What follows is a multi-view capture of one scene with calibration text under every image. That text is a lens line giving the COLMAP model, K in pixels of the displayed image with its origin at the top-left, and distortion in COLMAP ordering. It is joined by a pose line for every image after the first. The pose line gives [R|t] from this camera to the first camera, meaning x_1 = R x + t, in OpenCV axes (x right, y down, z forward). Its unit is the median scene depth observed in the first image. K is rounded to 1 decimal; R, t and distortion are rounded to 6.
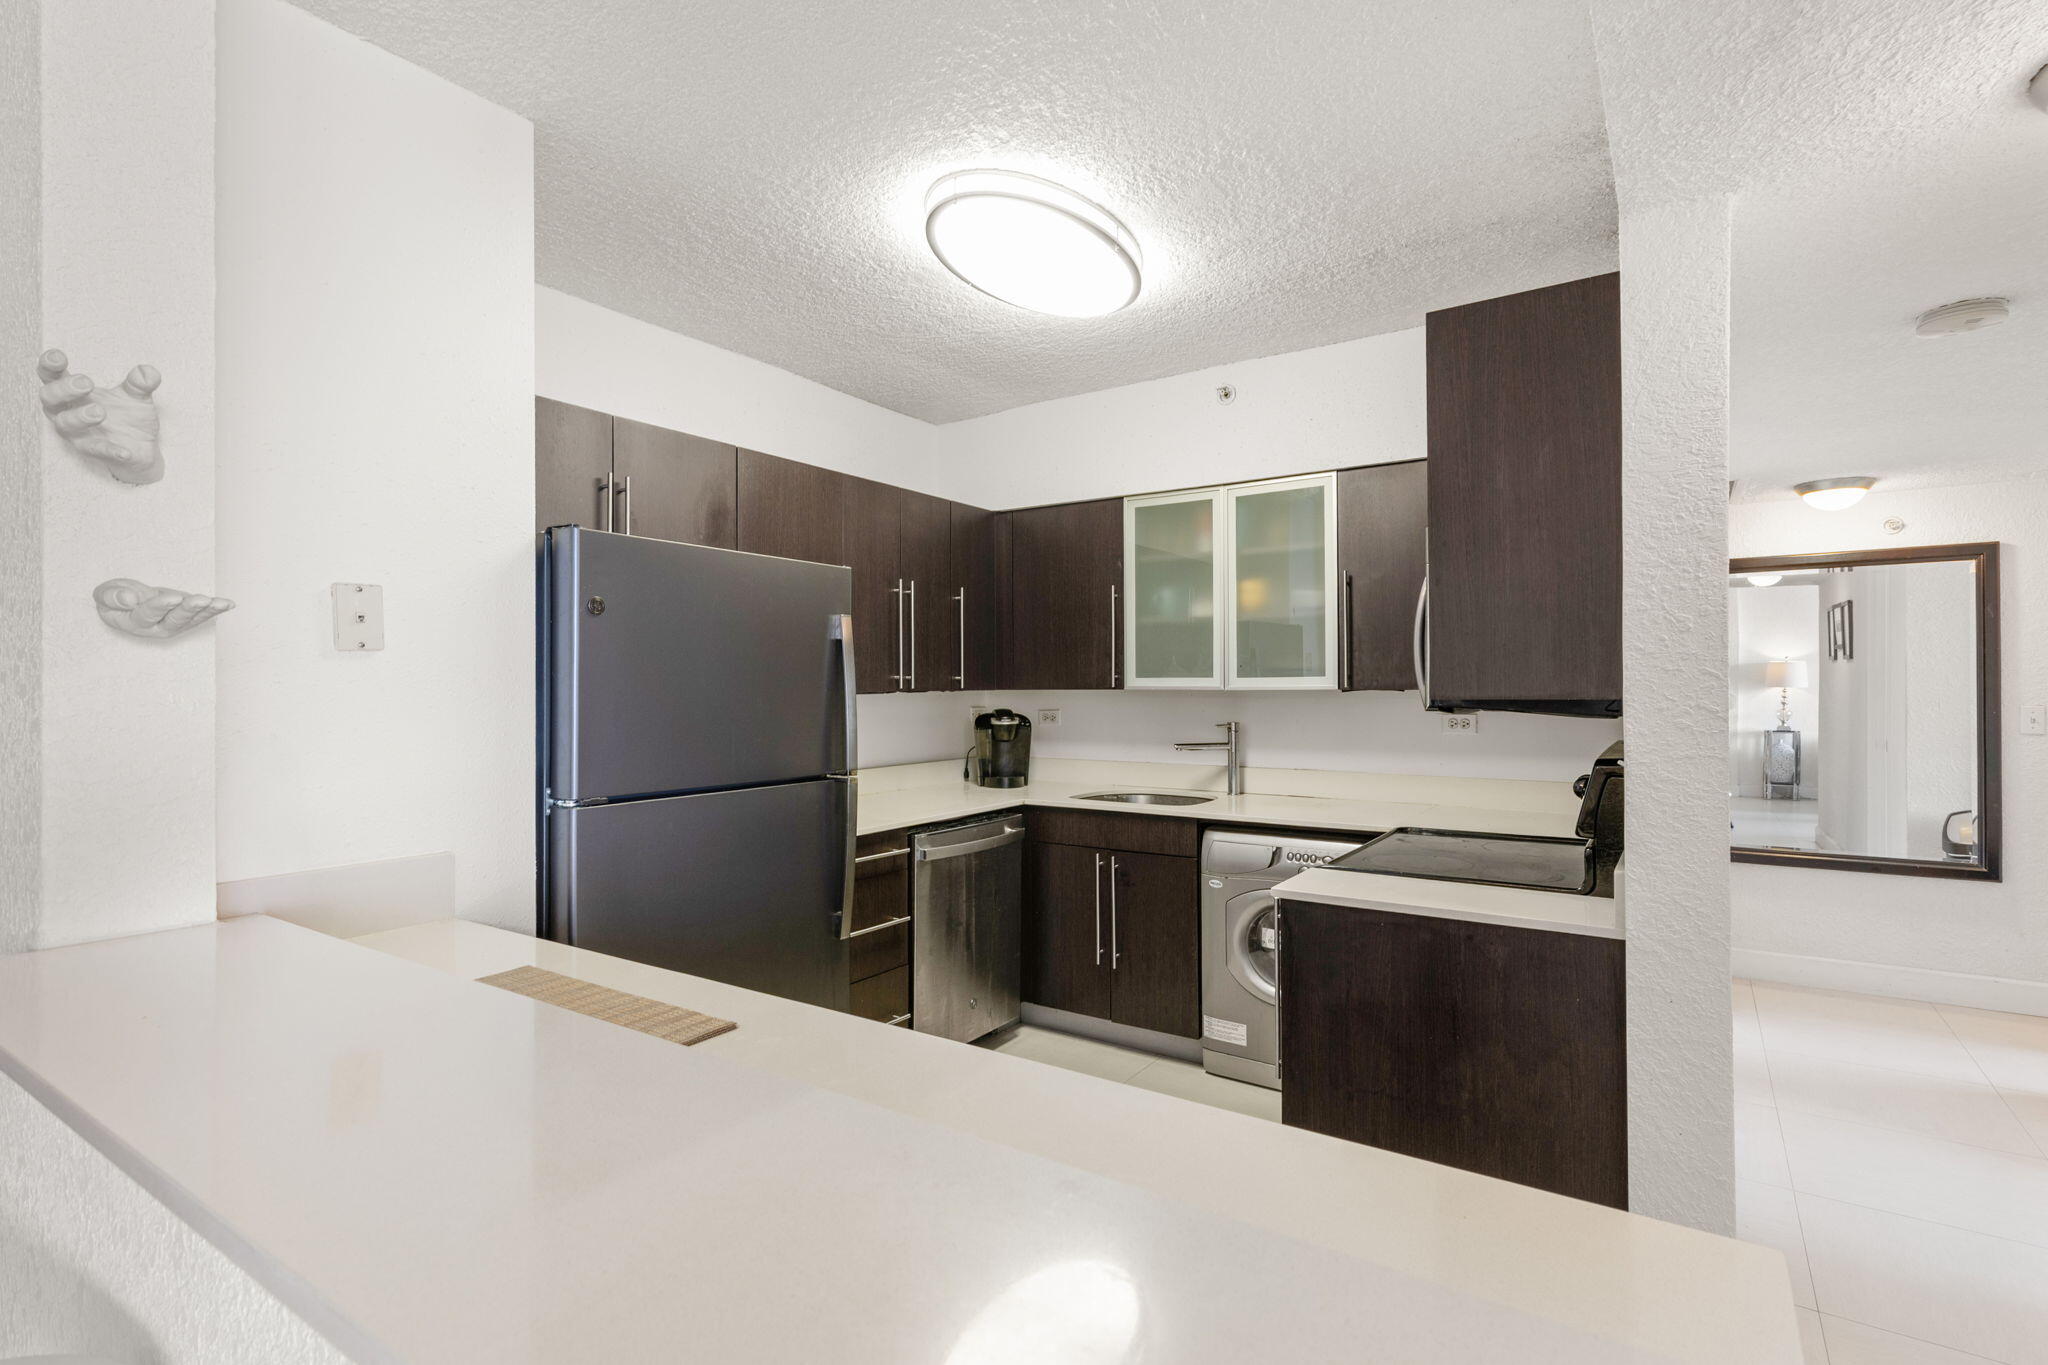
lens RADIAL K [[937.4, 0, 1024.0], [0, 937.4, 682.5], [0, 0, 1]] dist [0.000747, -0.000154]
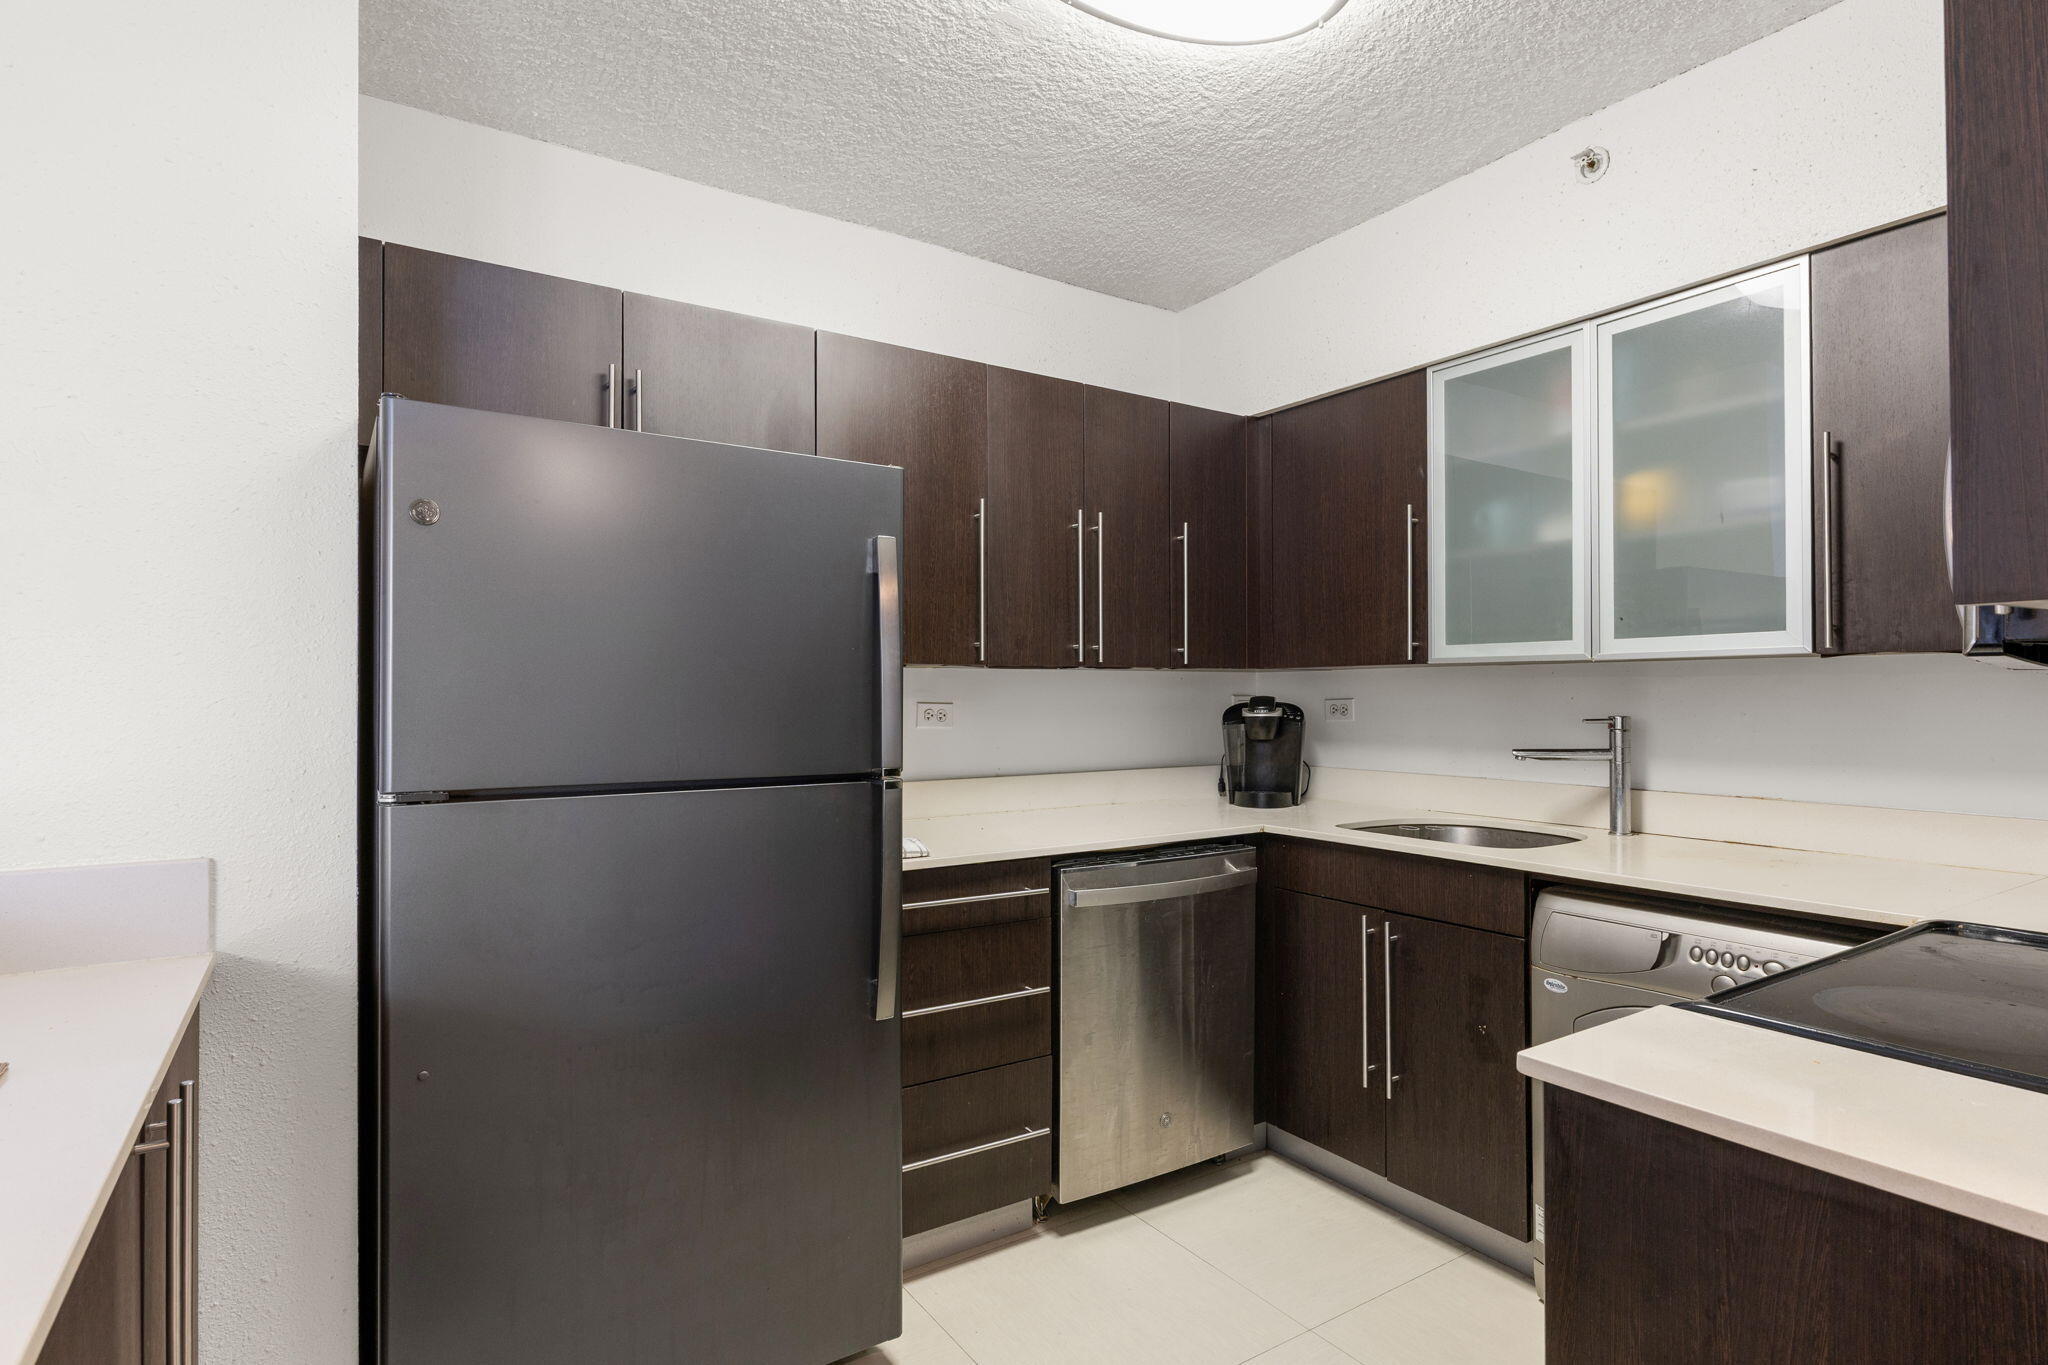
lens RADIAL K [[1036.3, 0, 1024.0], [0, 1036.3, 682.5], [0, 0, 1]] dist [0.002598, -0.000301]
pose [[0.927187, -0.001548, -0.374596, 0.124375], [0.000577, 0.999996, -0.002706, 0.024011], [0.374599, 0.002293, 0.927184, 0.244278]]
